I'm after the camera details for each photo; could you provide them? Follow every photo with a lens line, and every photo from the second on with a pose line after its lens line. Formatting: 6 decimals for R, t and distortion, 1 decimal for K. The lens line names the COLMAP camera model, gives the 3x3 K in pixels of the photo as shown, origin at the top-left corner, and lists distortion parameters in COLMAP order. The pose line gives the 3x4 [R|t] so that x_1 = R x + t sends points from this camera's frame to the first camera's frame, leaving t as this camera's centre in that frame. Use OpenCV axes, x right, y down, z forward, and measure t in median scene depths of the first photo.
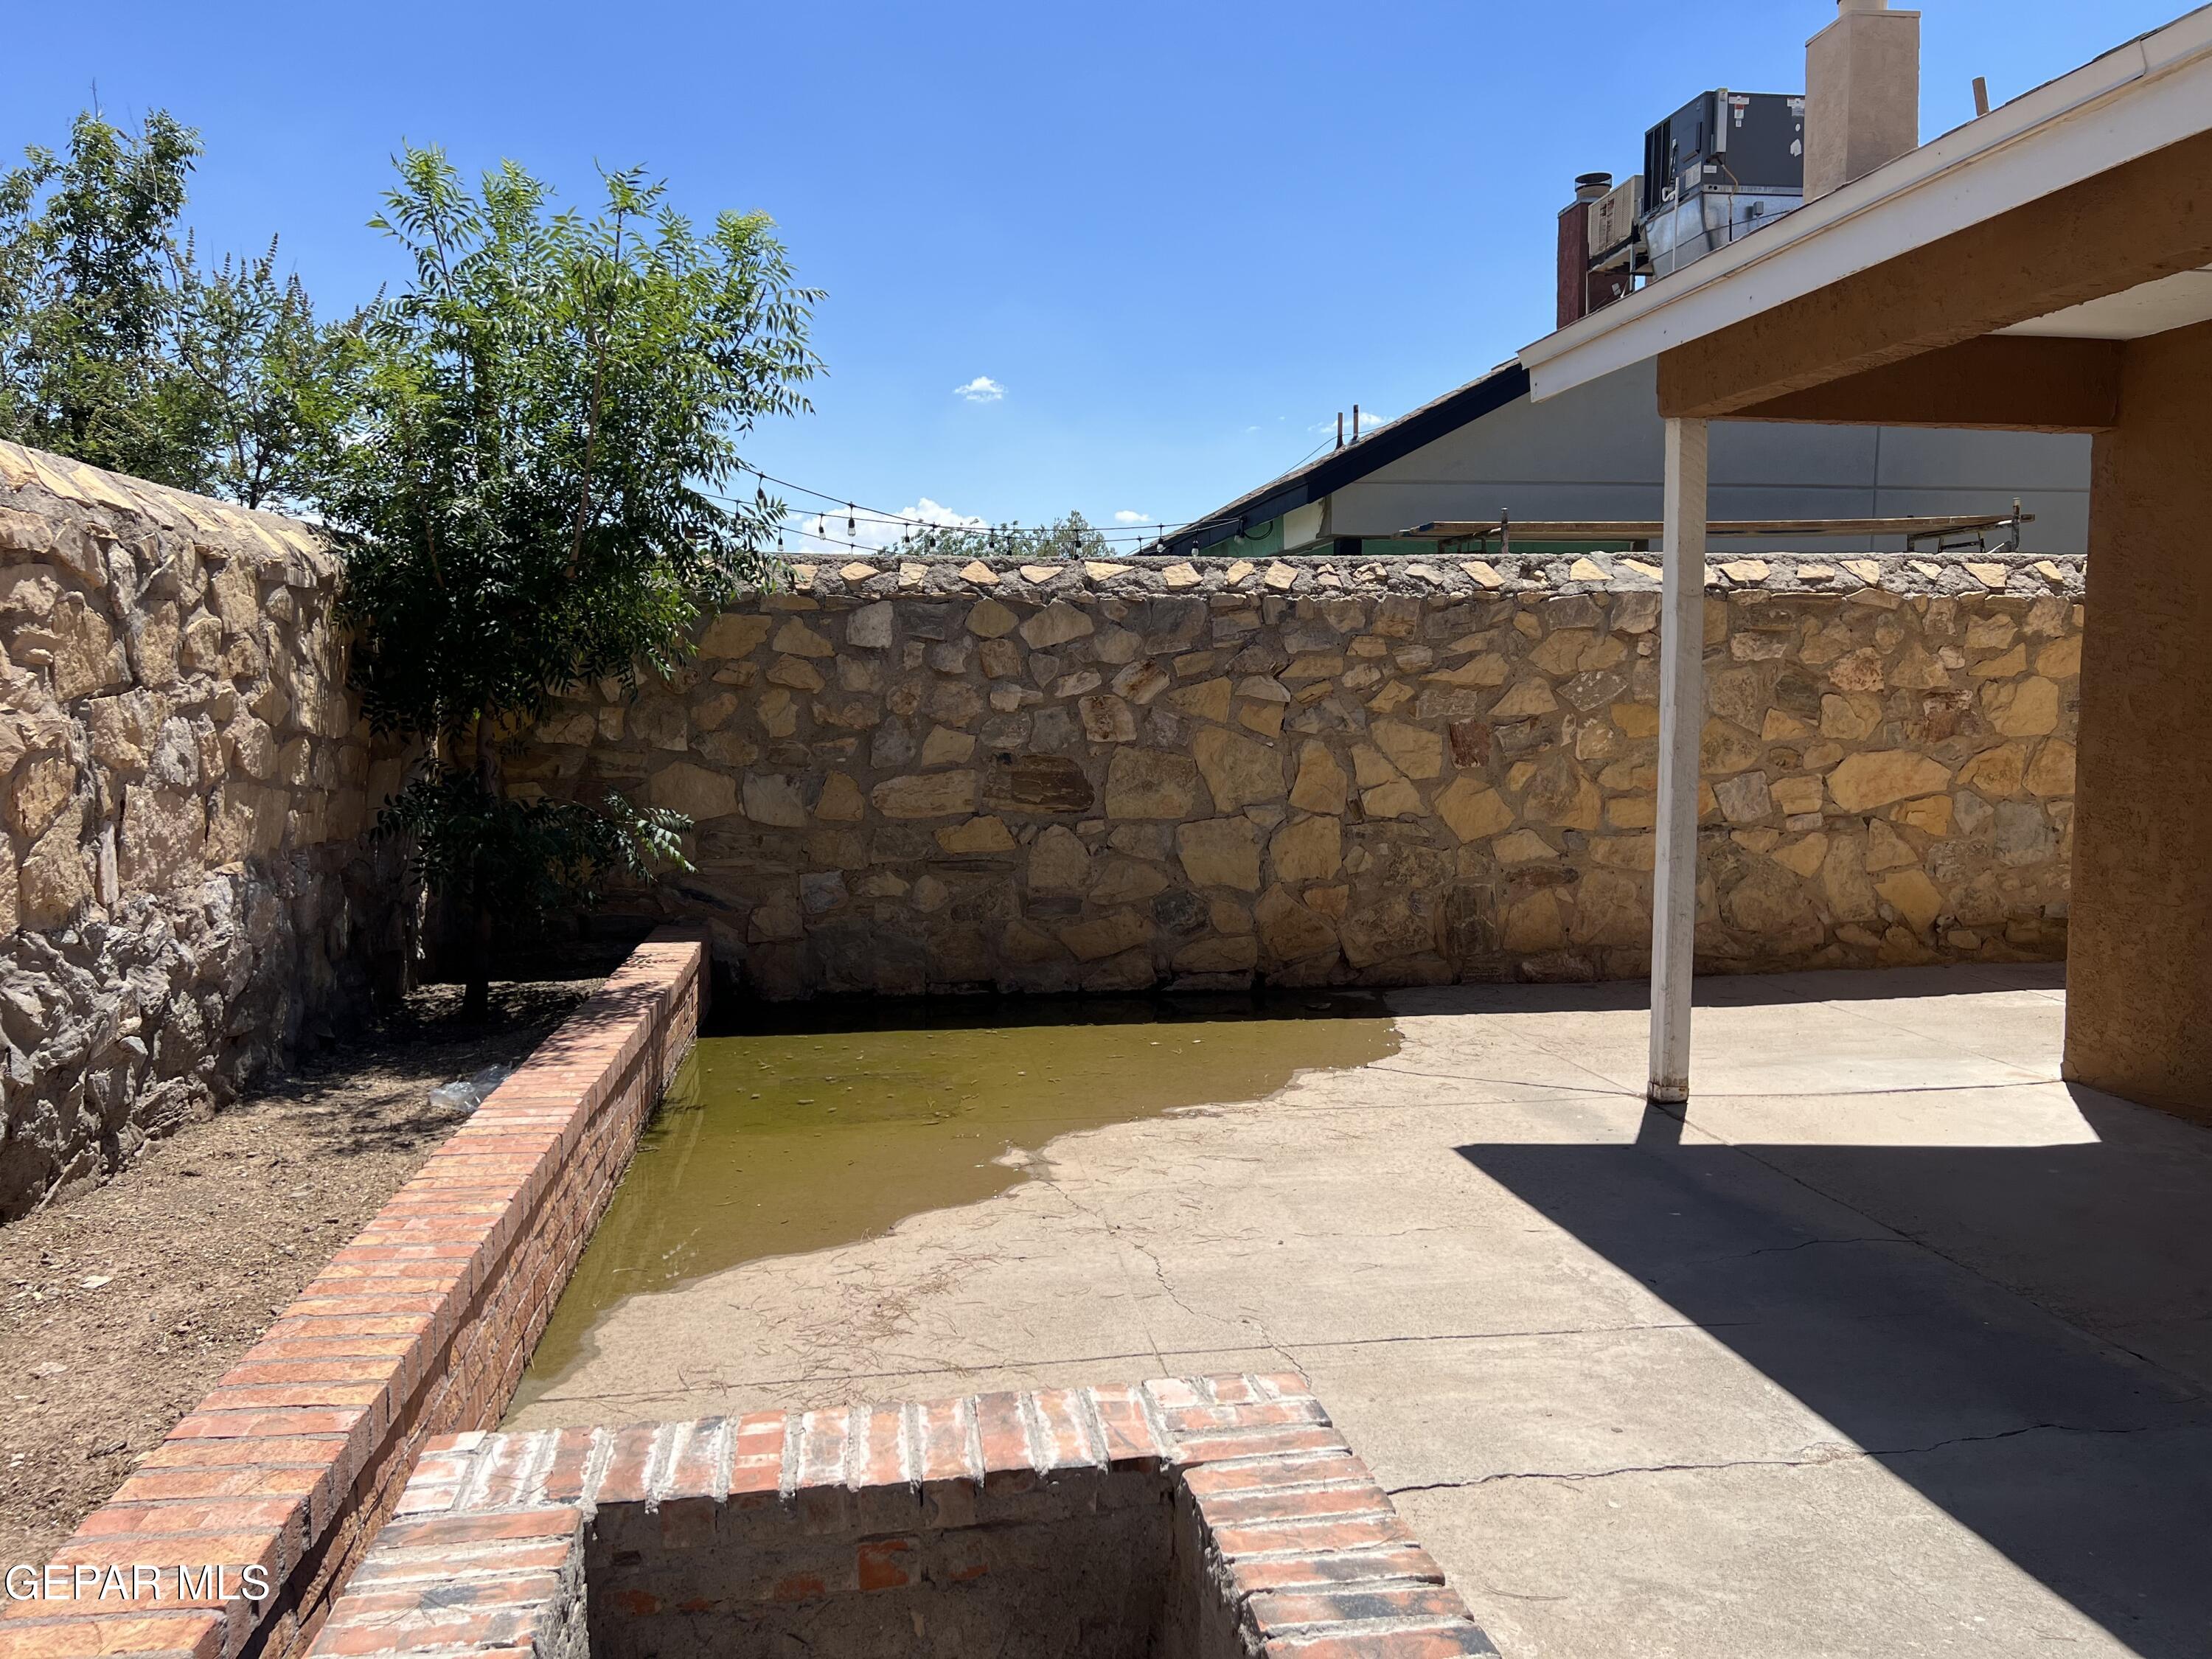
lens RADIAL K [[1658.7, 0, 1091.2], [0, 1658.7, 841.8], [0, 0, 1]] dist [0.058183, -0.070790]
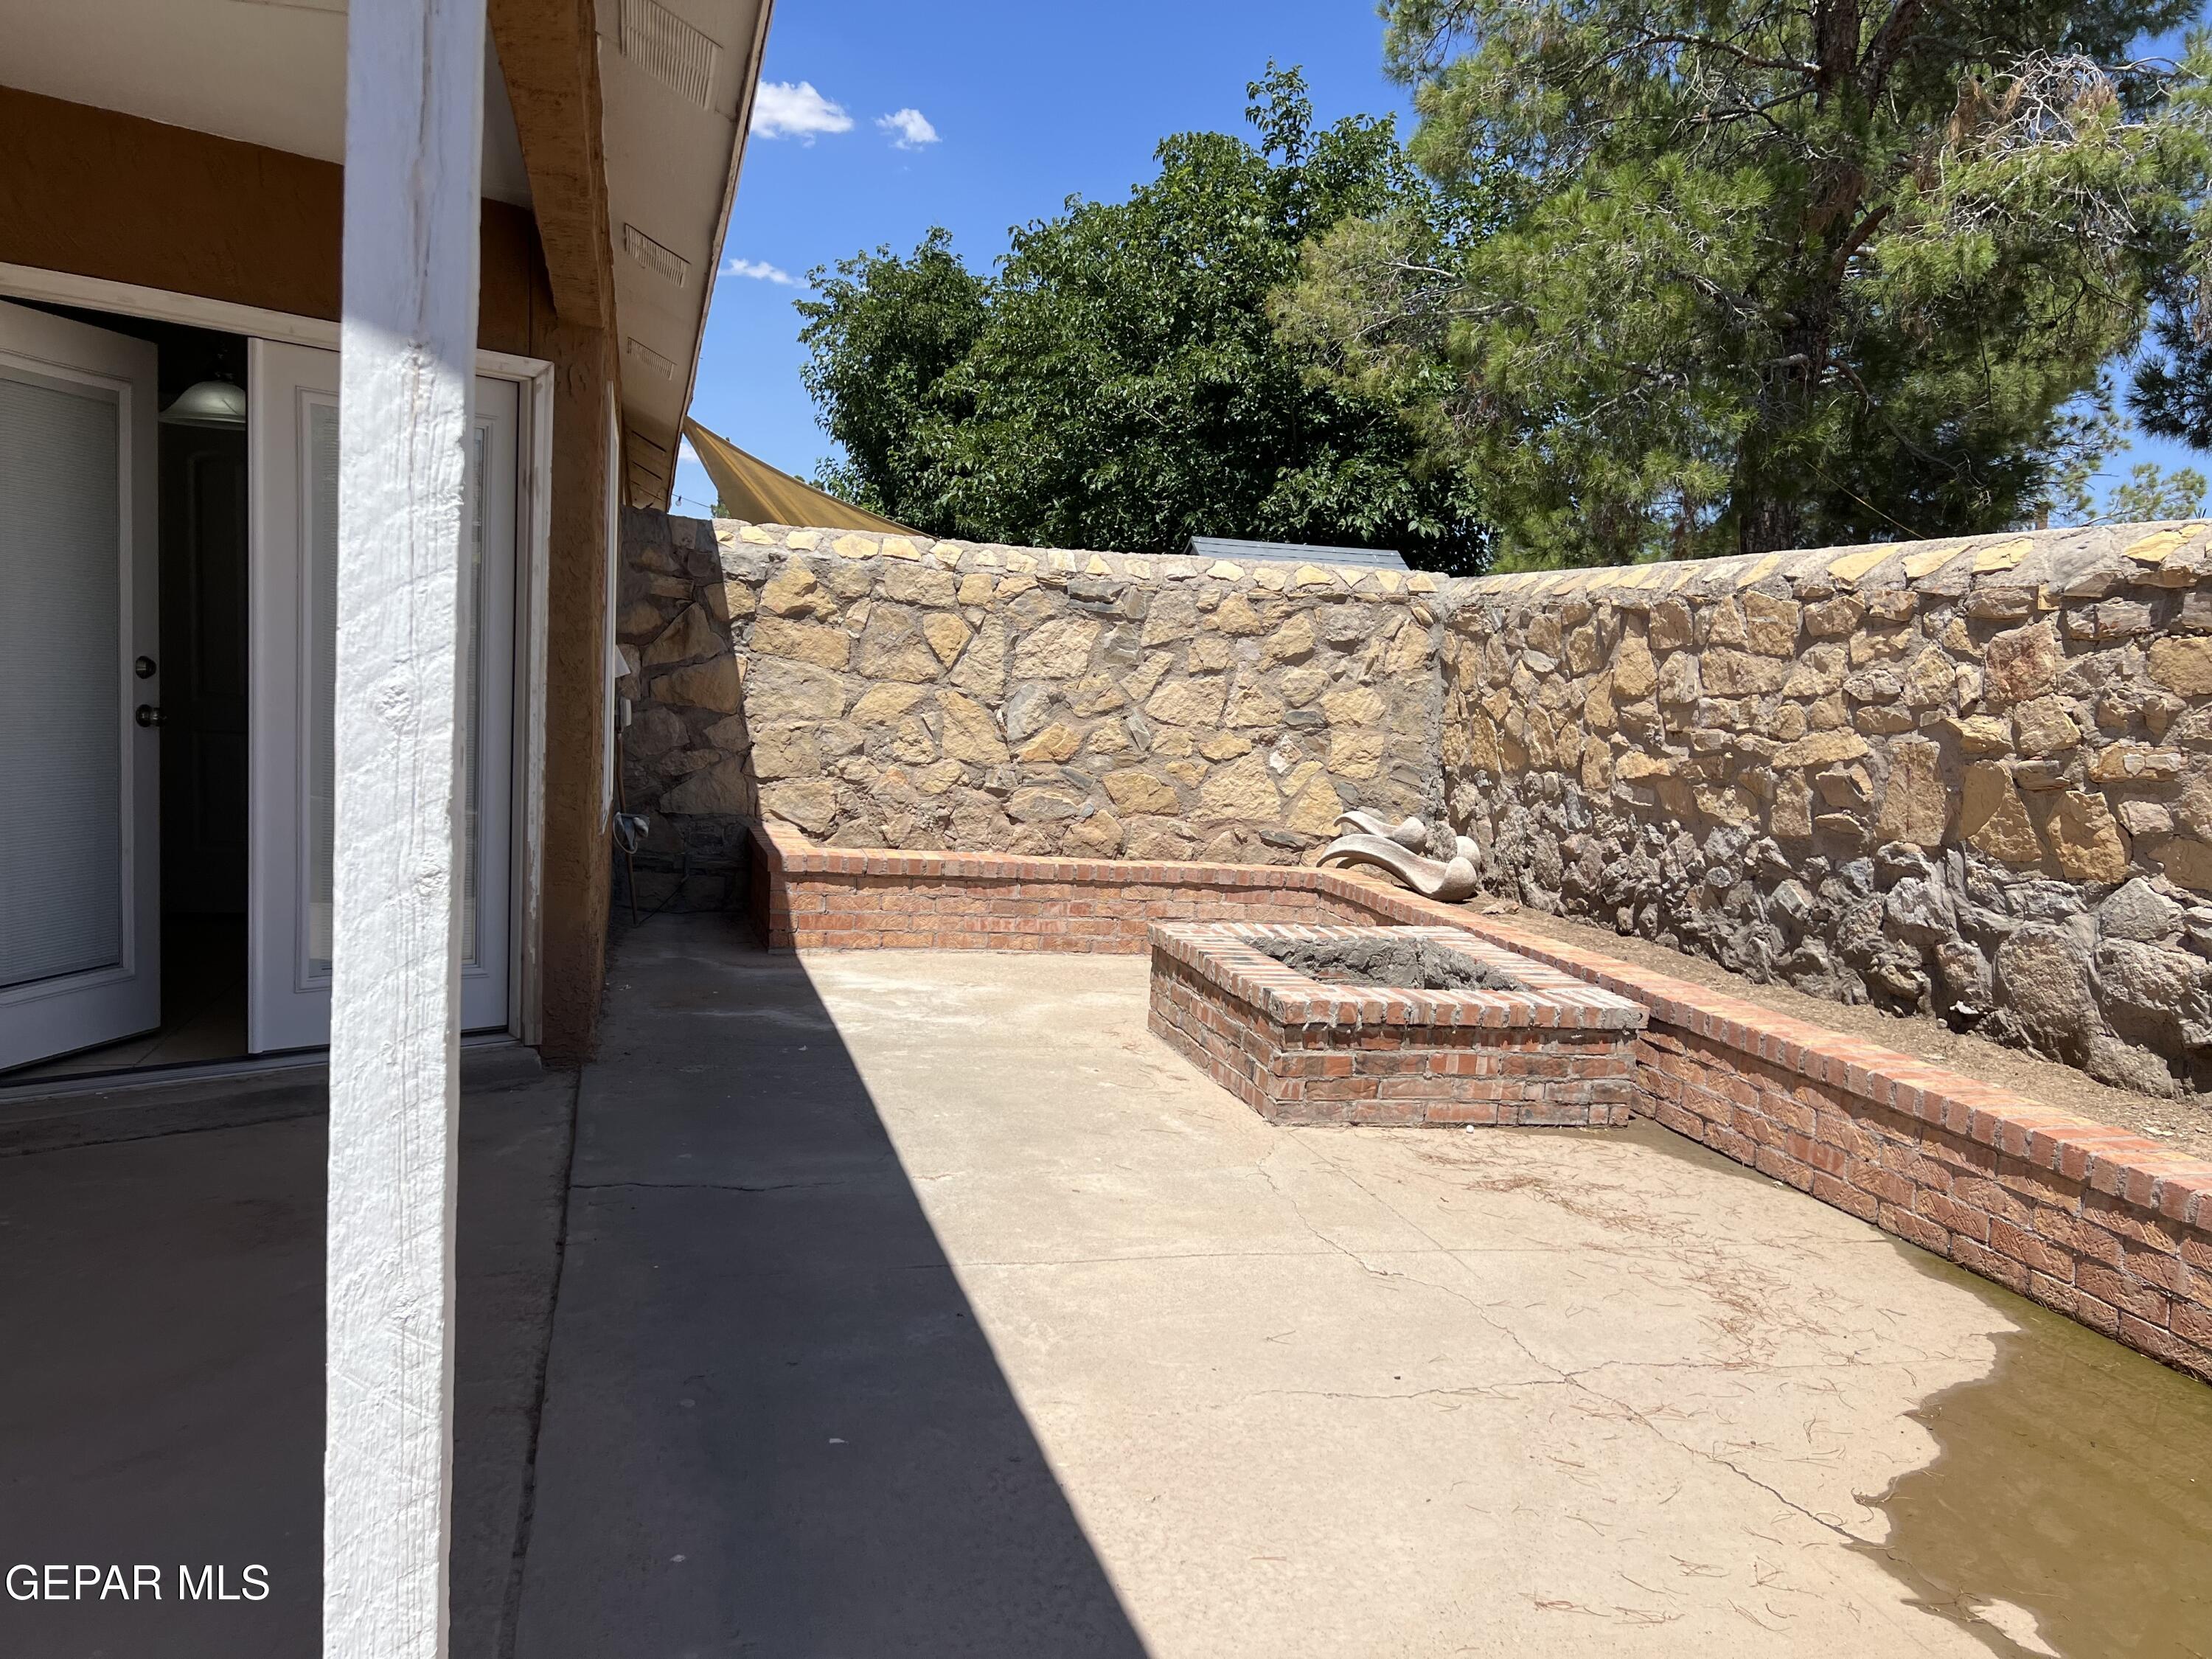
lens RADIAL K [[1658.7, 0, 1118.7], [0, 1658.7, 836.0], [0, 0, 1]] dist [0.058183, -0.070790]
pose [[-0.988272, -0.041167, -0.147051, 0.226053], [-0.069718, 0.978394, 0.194642, -0.090363], [0.135861, 0.202611, -0.969789, 1.039714]]
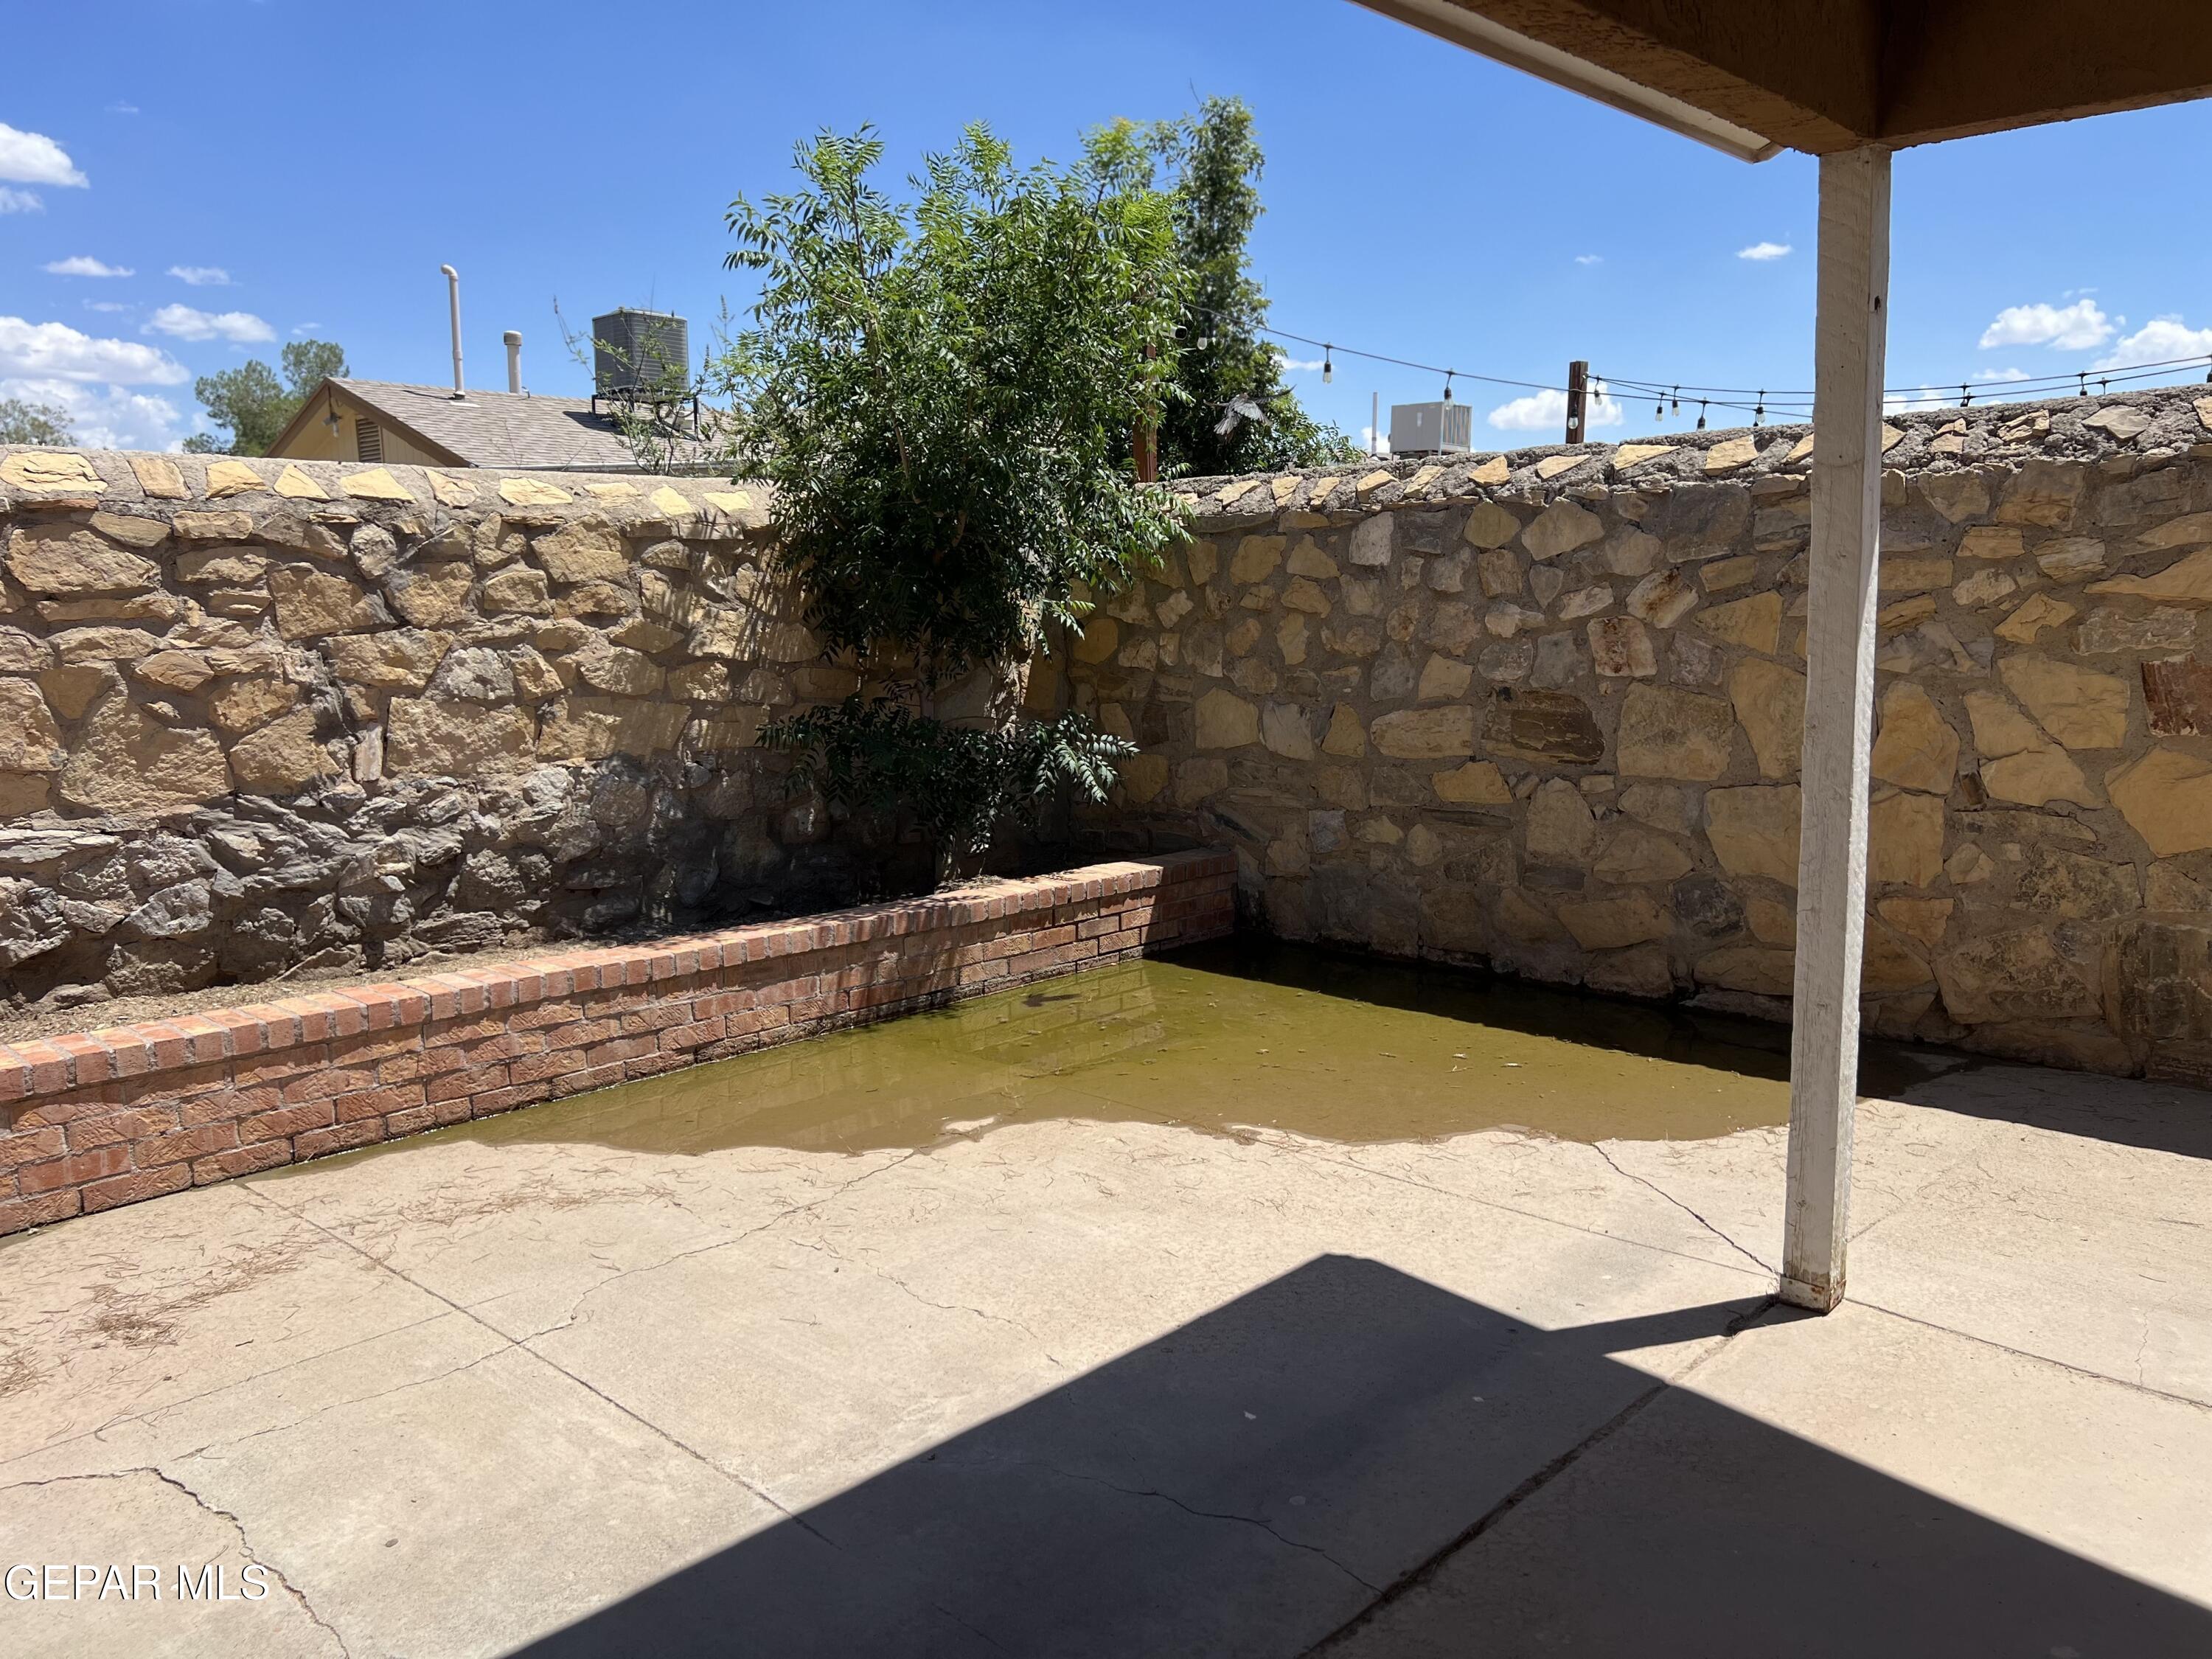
lens RADIAL K [[1658.7, 0, 1109.6], [0, 1658.7, 852.8], [0, 0, 1]] dist [0.058183, -0.070790]
pose [[0.624475, 0.109618, -0.773315, 0.530534], [-0.057855, 0.993874, 0.094162, -0.042298], [0.778899, -0.014062, 0.626991, 0.349255]]
